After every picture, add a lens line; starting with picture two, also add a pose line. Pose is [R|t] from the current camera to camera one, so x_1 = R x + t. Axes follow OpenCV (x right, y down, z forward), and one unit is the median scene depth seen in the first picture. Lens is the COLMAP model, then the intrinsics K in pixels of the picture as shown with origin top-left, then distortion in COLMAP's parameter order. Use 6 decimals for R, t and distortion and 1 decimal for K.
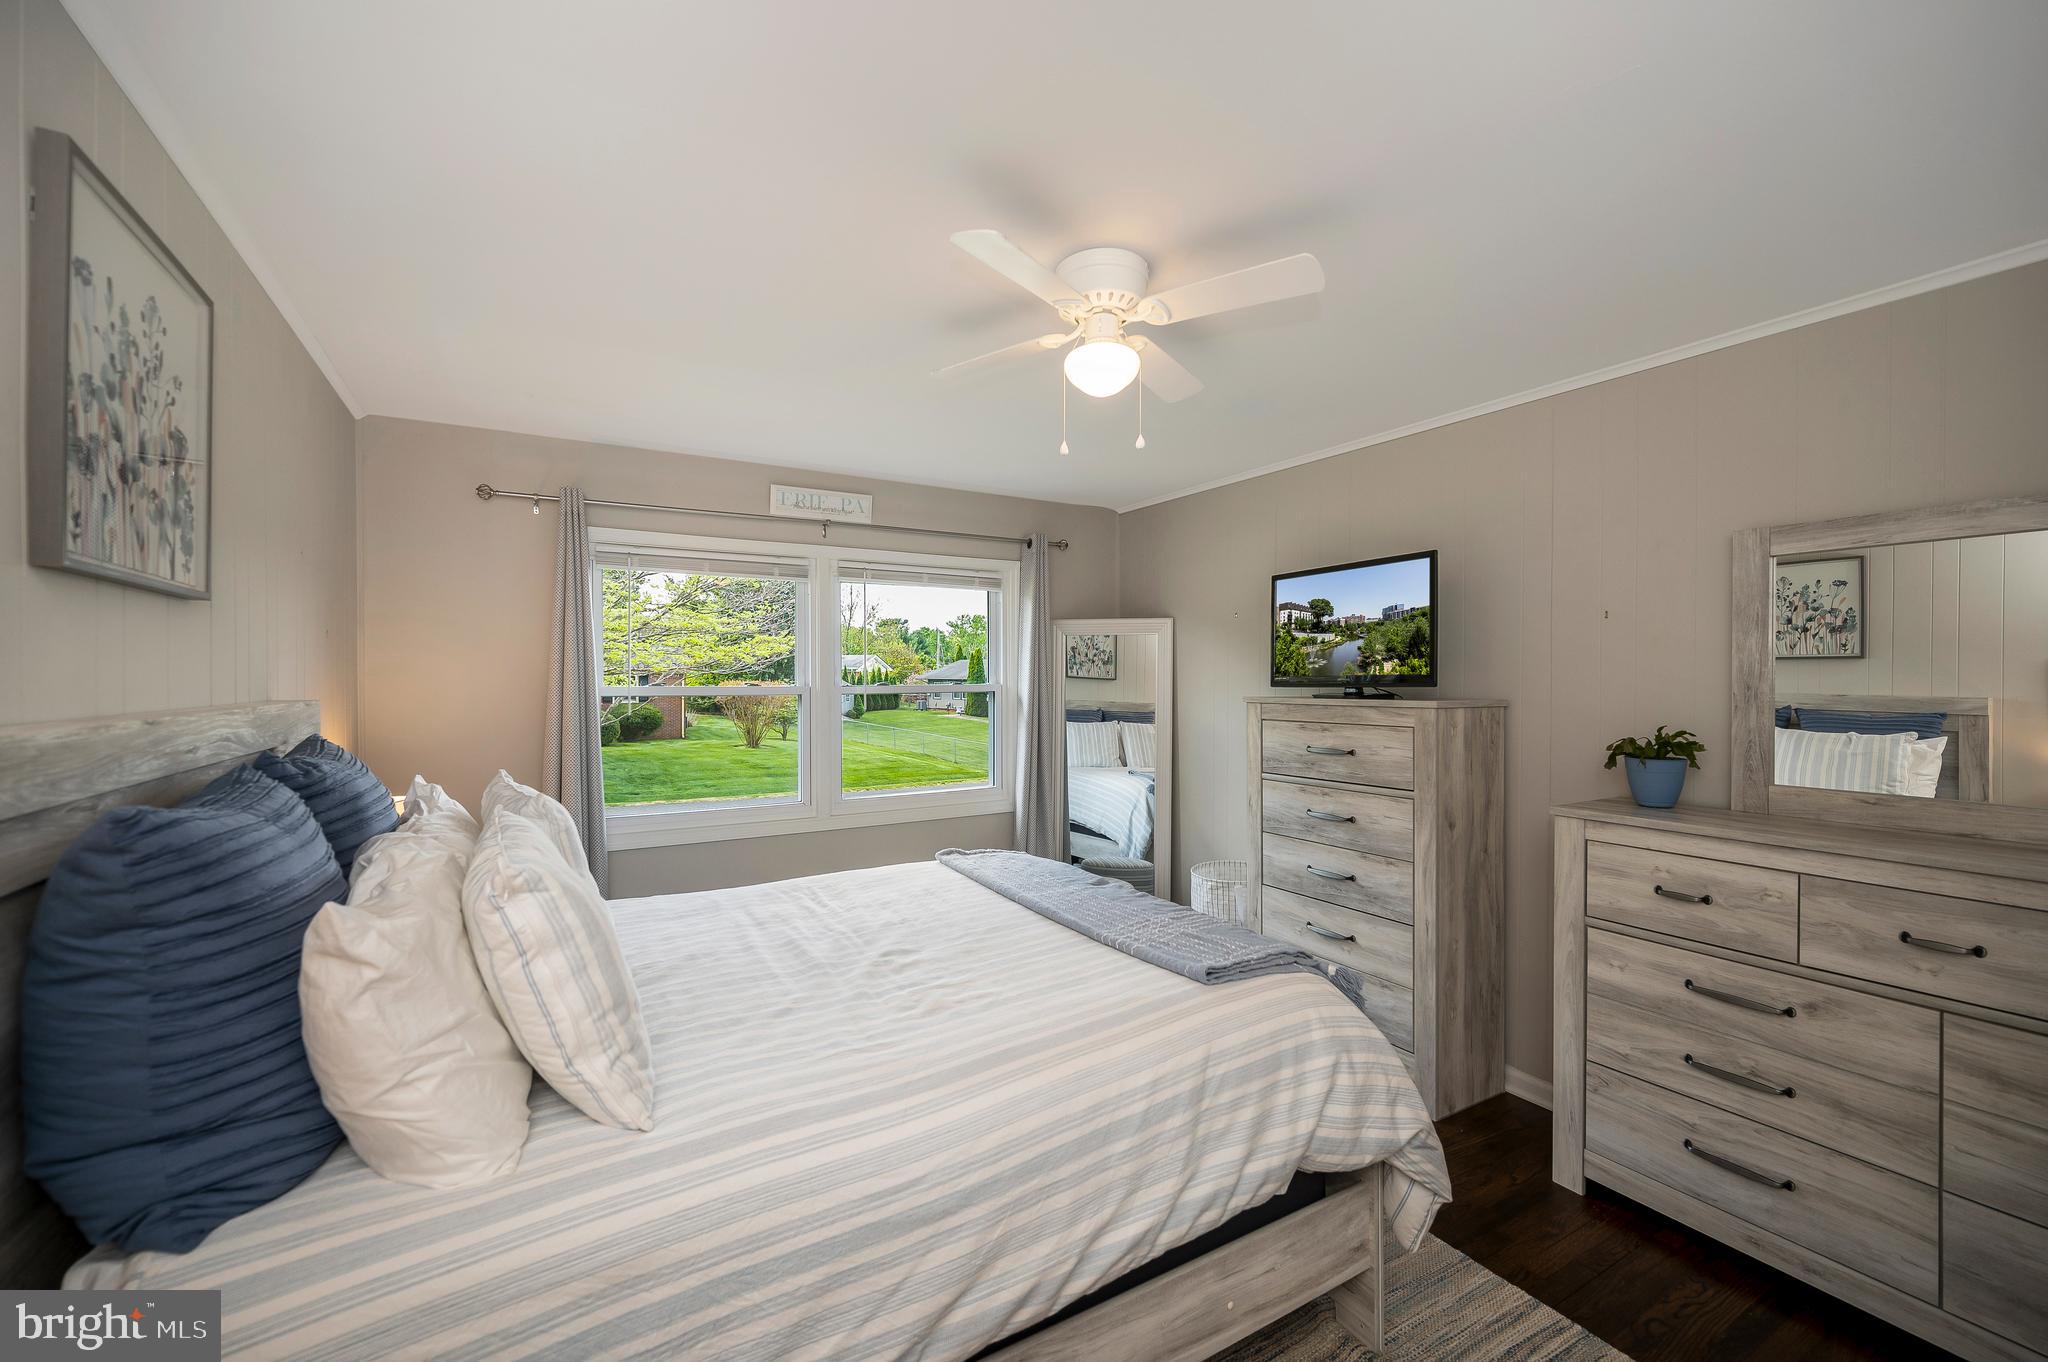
lens RADIAL K [[802.4, 0, 1034.7], [0, 802.4, 684.8], [0, 0, 1]] dist [-0.009897, 0.000088]
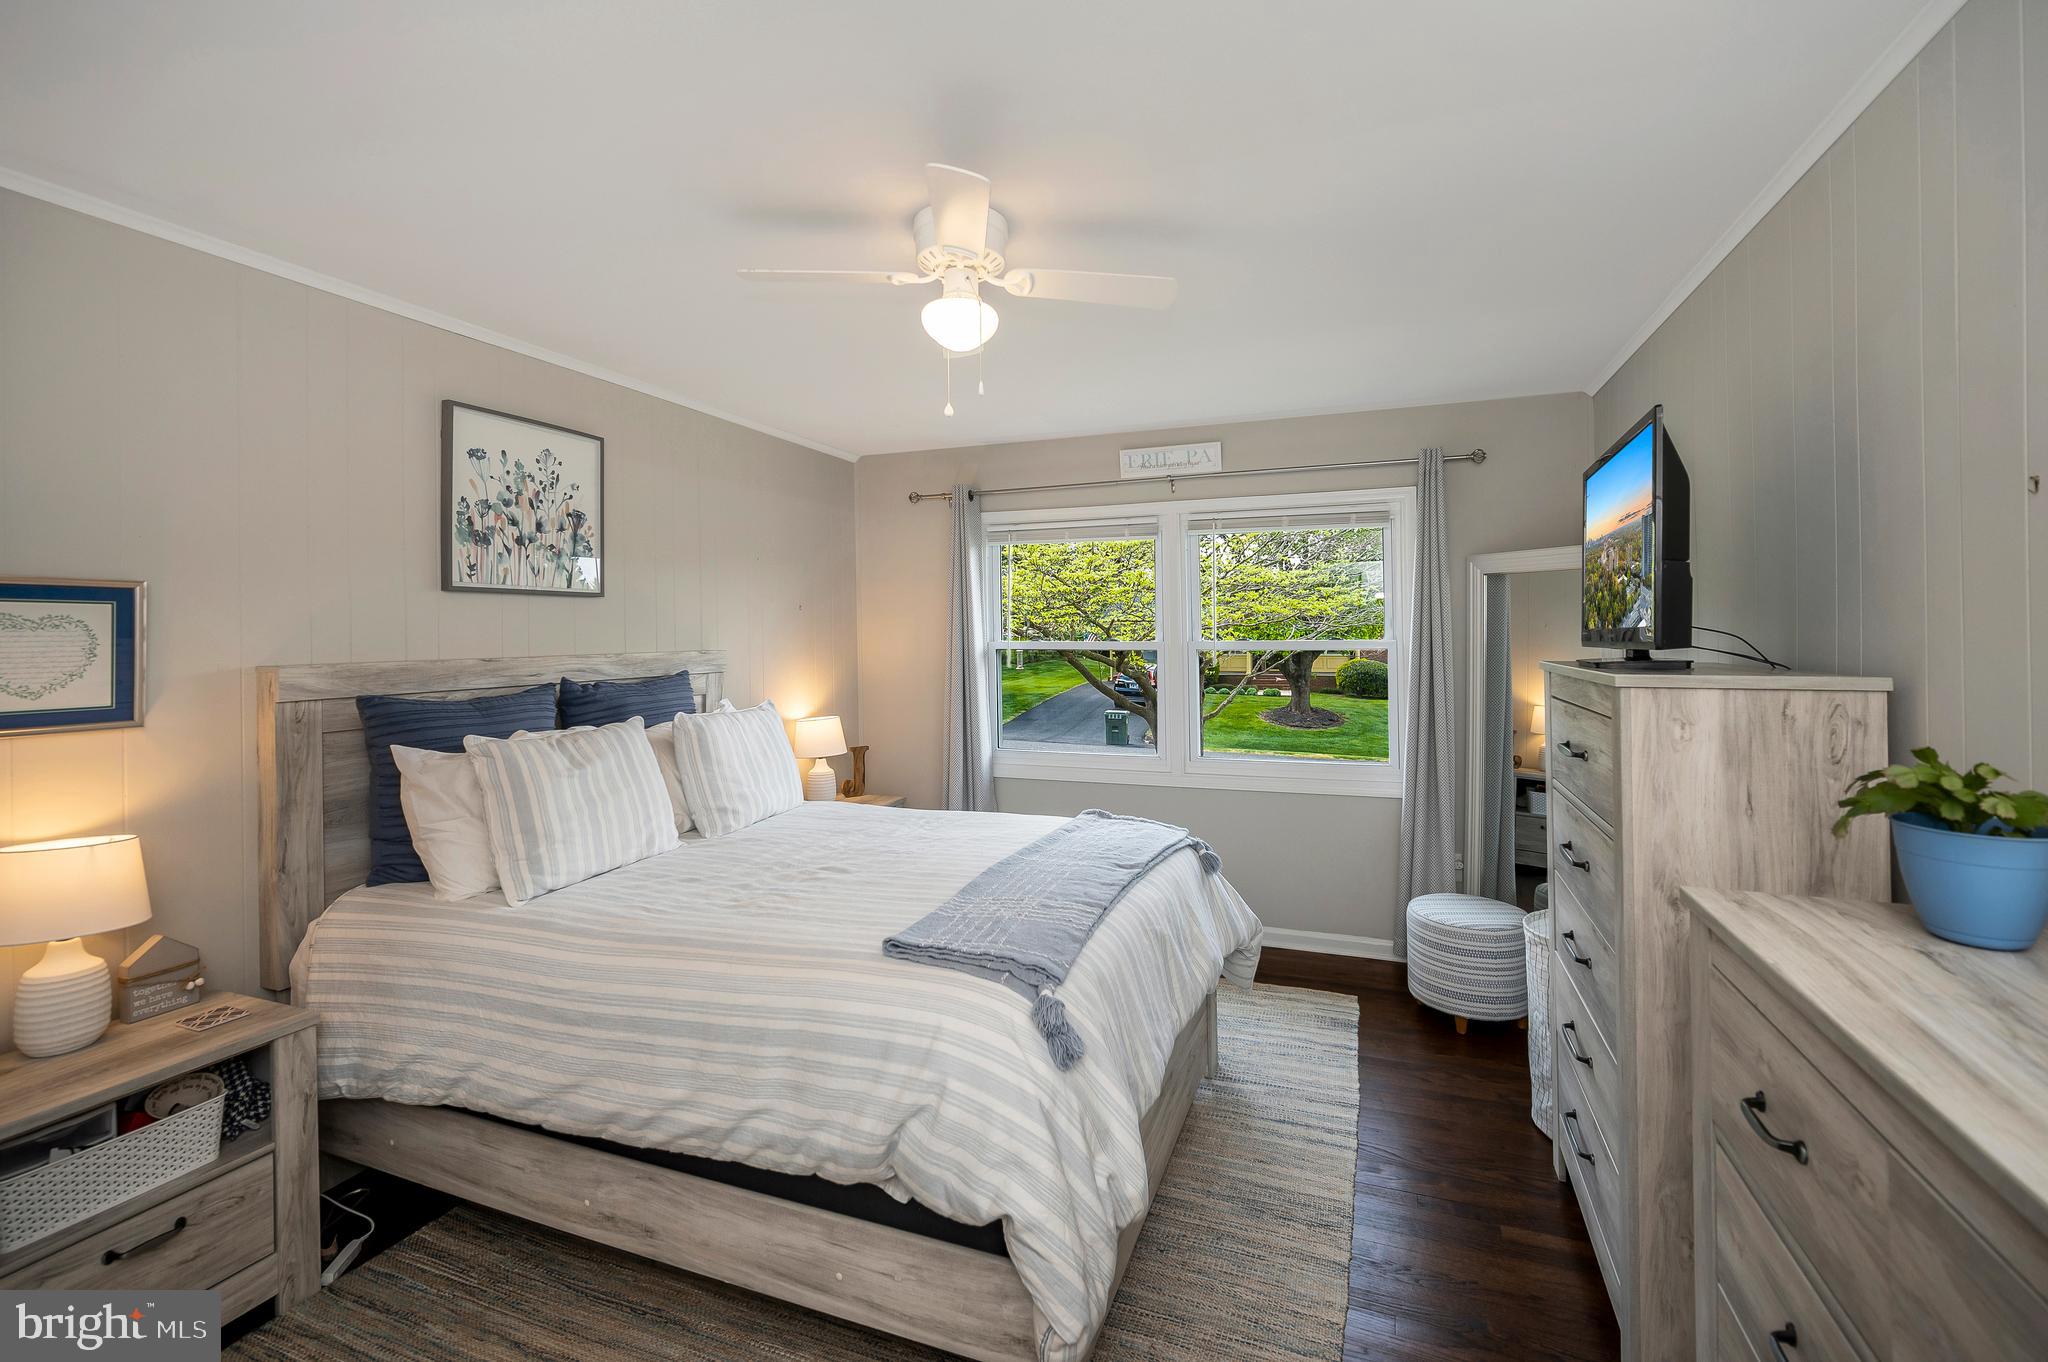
lens RADIAL K [[860.8, 0, 1046.5], [0, 860.8, 633.8], [0, 0, 1]] dist [-0.004025, 0.000295]
pose [[0.644712, -0.003339, -0.764418, 0.724827], [0.000452, 0.999992, -0.003986, -0.006799], [0.764426, 0.002224, 0.644708, 0.301846]]
